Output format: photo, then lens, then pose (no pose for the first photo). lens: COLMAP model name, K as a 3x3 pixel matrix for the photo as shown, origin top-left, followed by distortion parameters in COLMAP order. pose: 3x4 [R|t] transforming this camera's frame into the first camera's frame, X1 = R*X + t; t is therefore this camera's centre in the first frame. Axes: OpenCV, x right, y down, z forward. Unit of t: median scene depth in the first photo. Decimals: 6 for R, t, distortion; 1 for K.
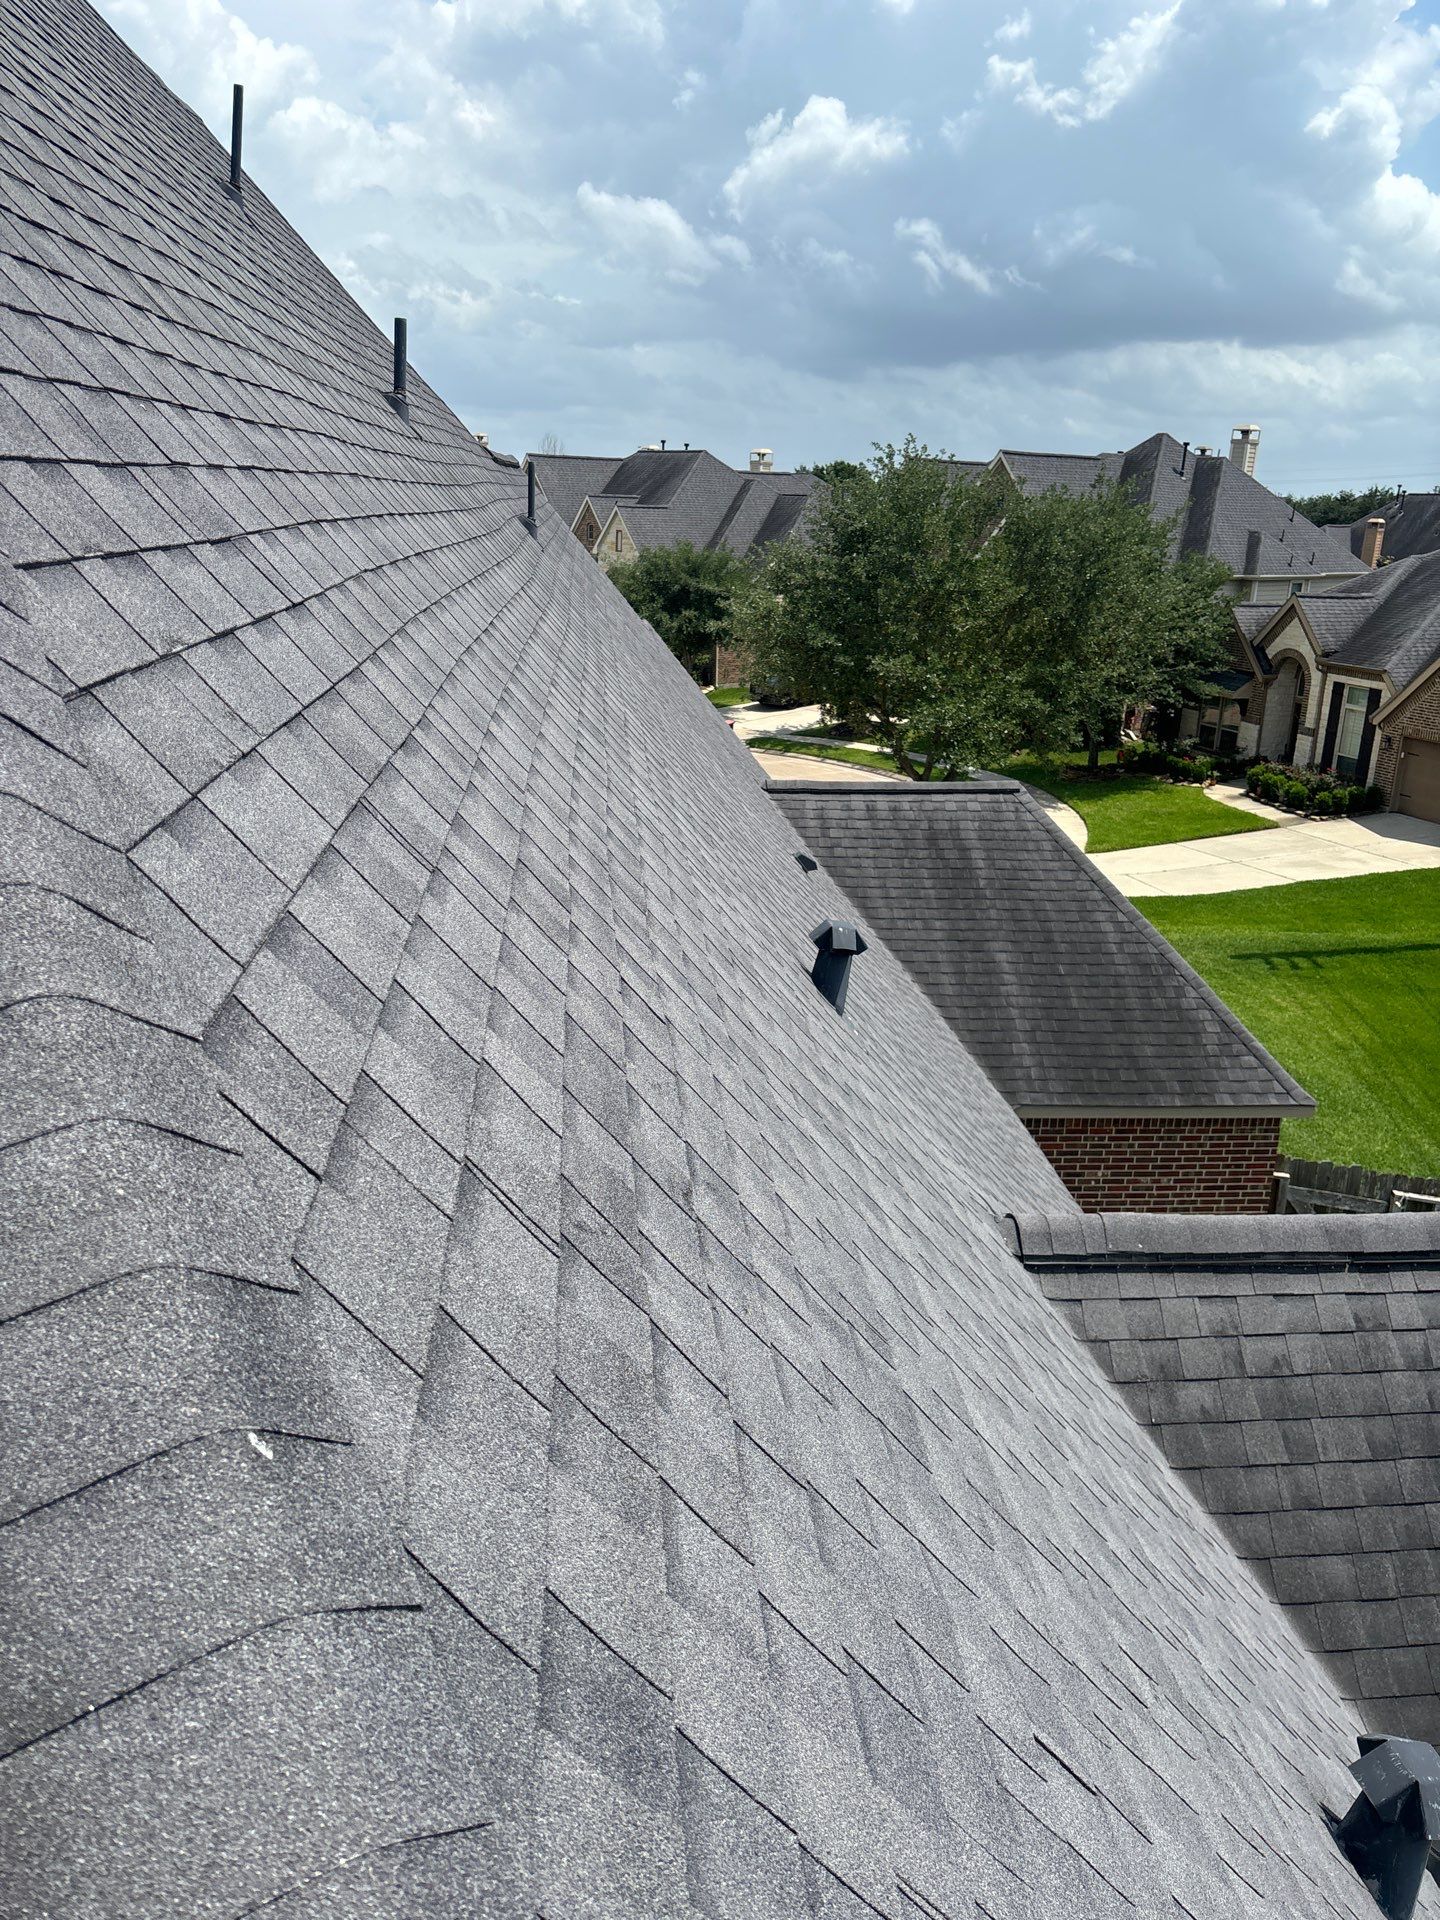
lens RADIAL K [[1430.2, 0, 721.9], [0, 1430.2, 942.6], [0, 0, 1]] dist [0.099209, -0.130307]
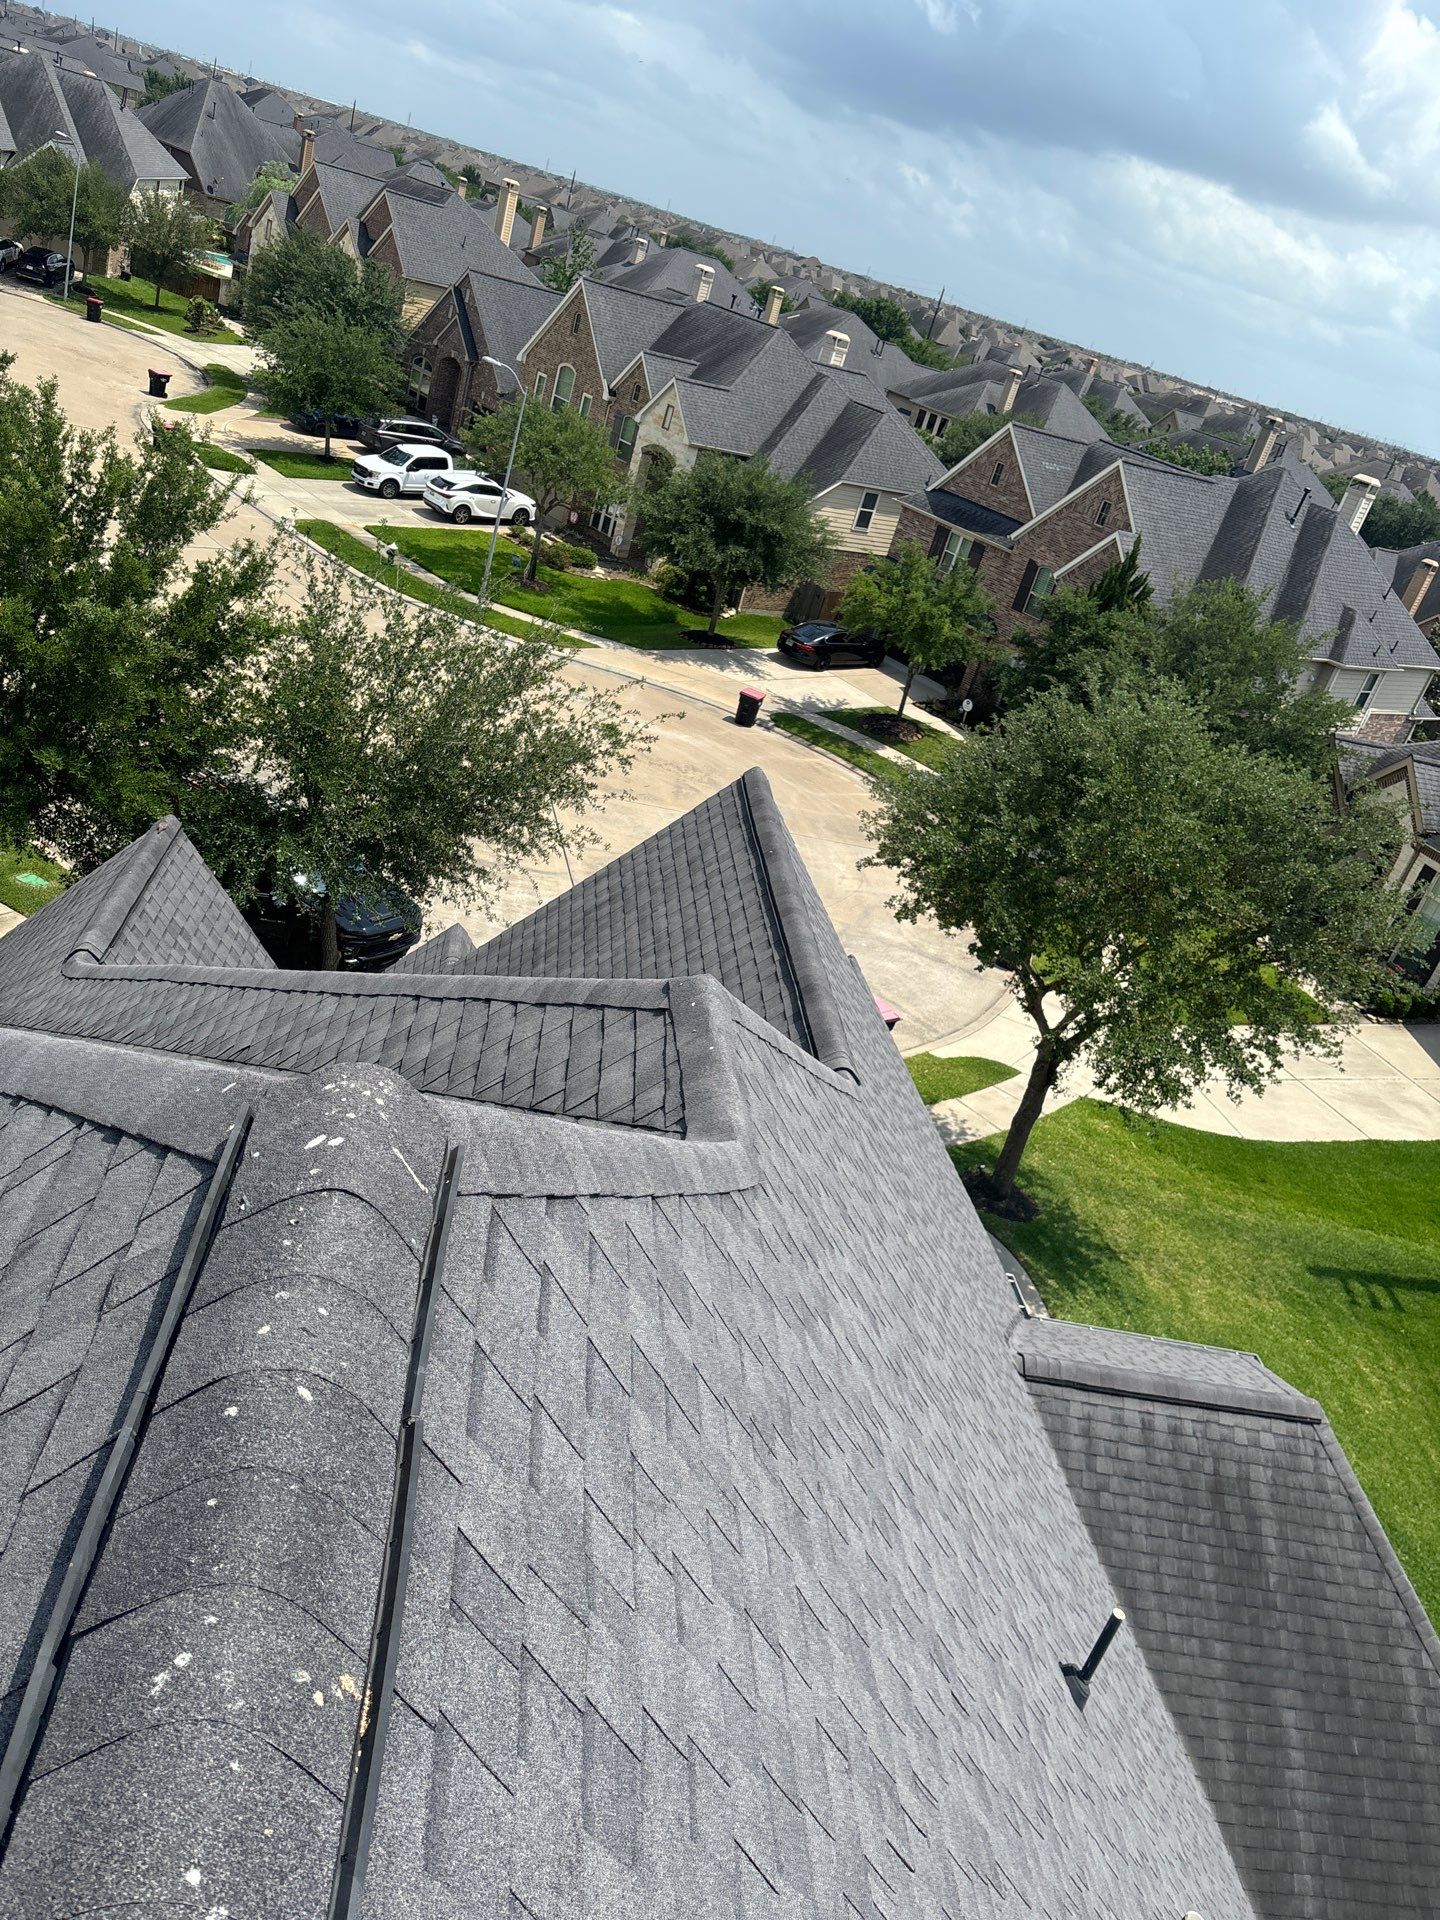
lens RADIAL K [[1425.3, 0, 739.4], [0, 1425.3, 965.5], [0, 0, 1]] dist [0.063875, -0.072143]
pose [[0.969112, 0.210977, 0.127710, -0.276938], [-0.230241, 0.959563, 0.161954, -0.432180], [-0.088377, -0.186355, 0.978499, 0.322930]]
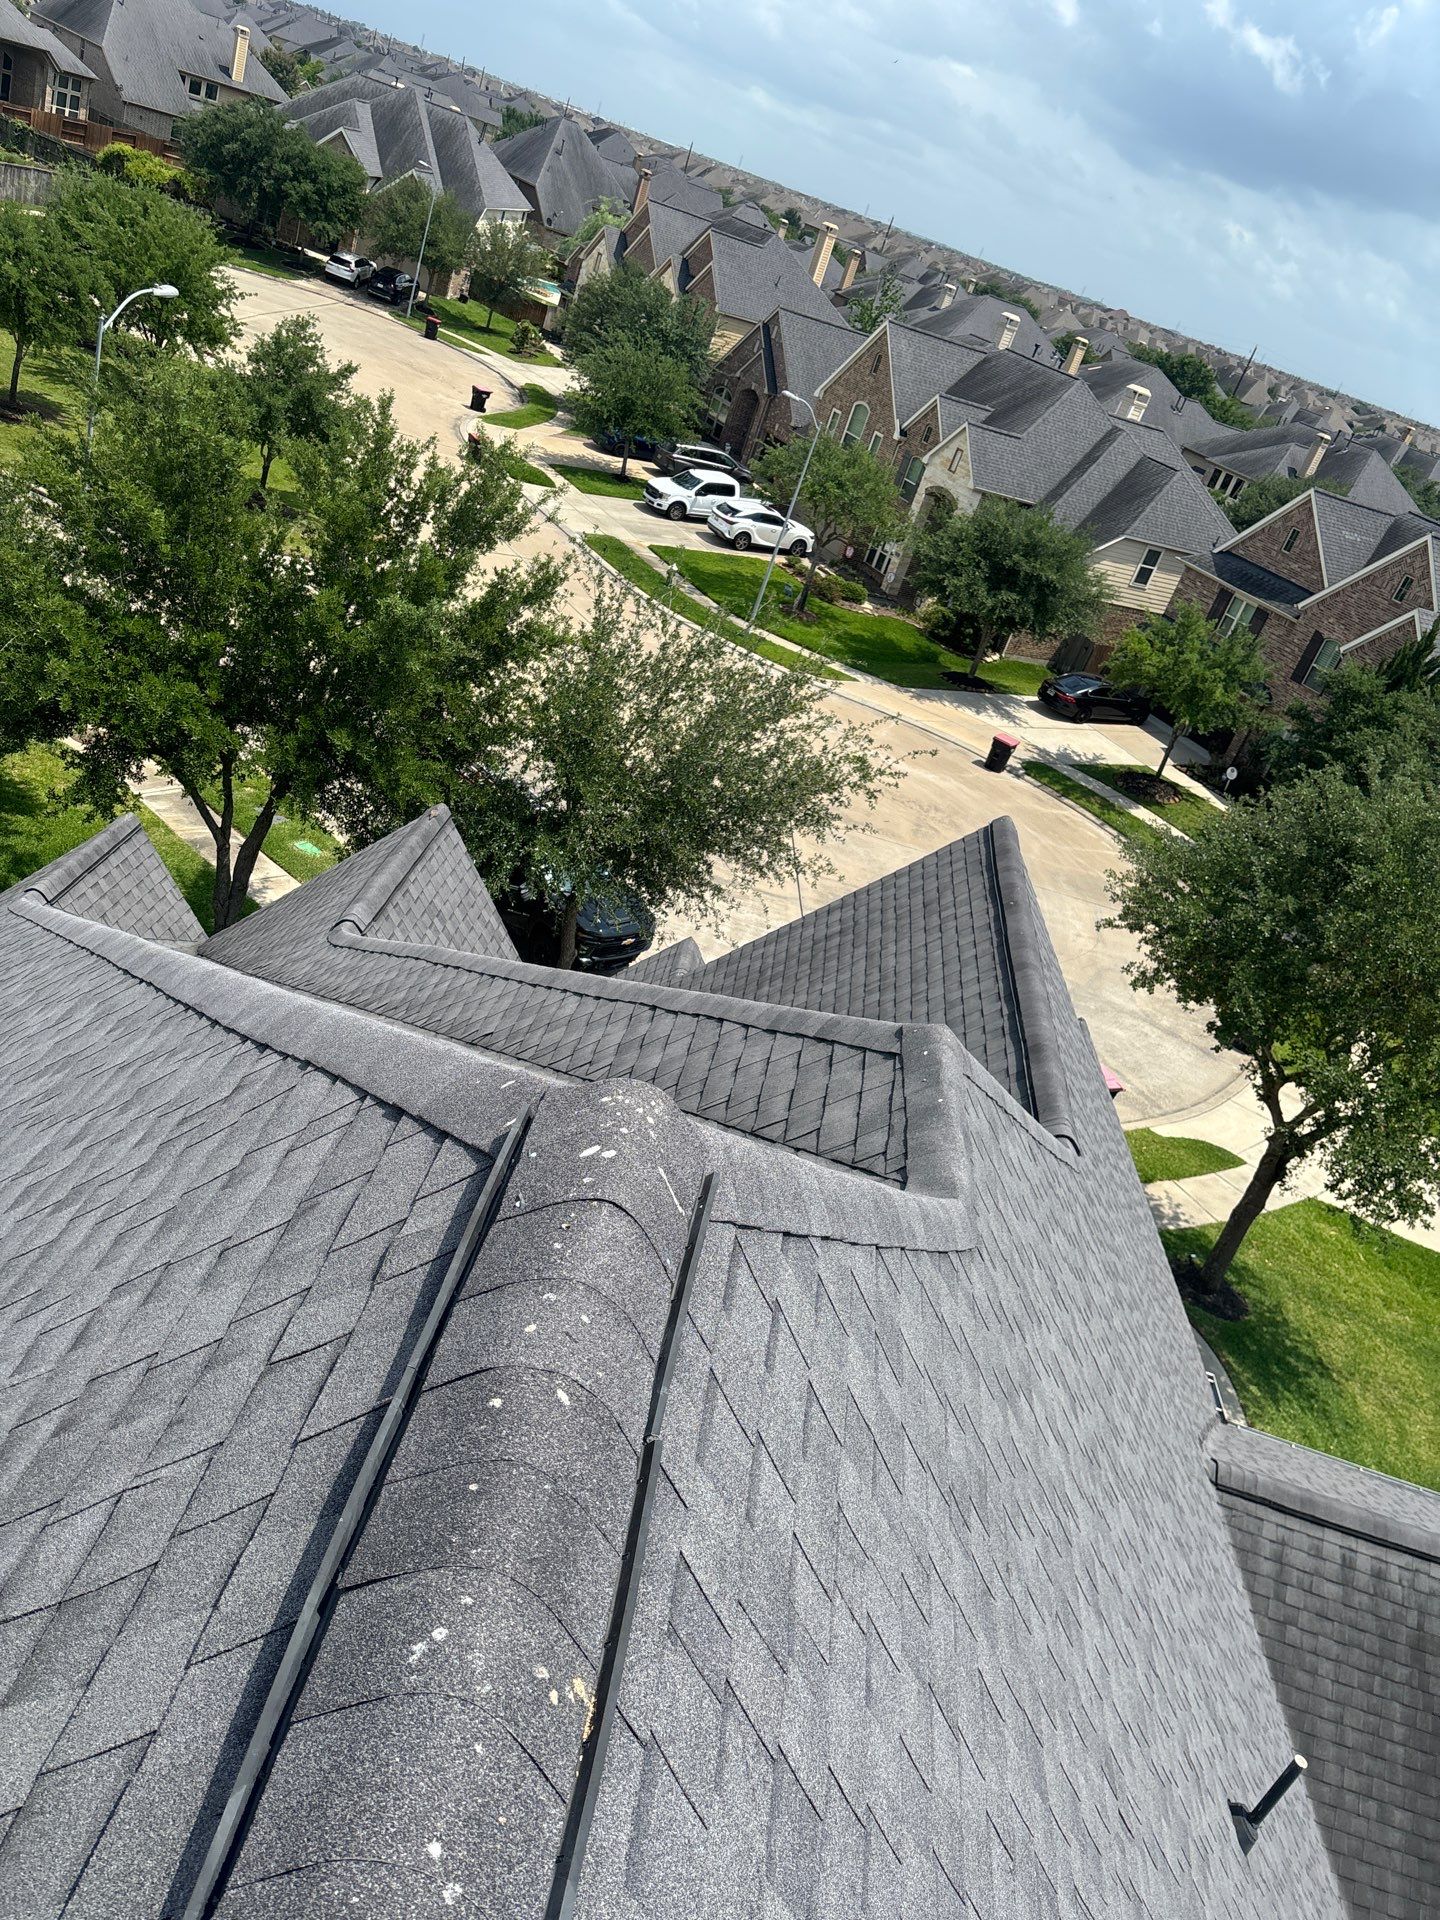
lens RADIAL K [[1425.6, 0, 728.8], [0, 1425.6, 944.6], [0, 0, 1]] dist [0.061794, -0.061338]
pose [[0.942266, 0.332951, -0.035760, -0.282615], [-0.322310, 0.930718, 0.172858, -0.433092], [0.090835, -0.151352, 0.984297, 0.321068]]
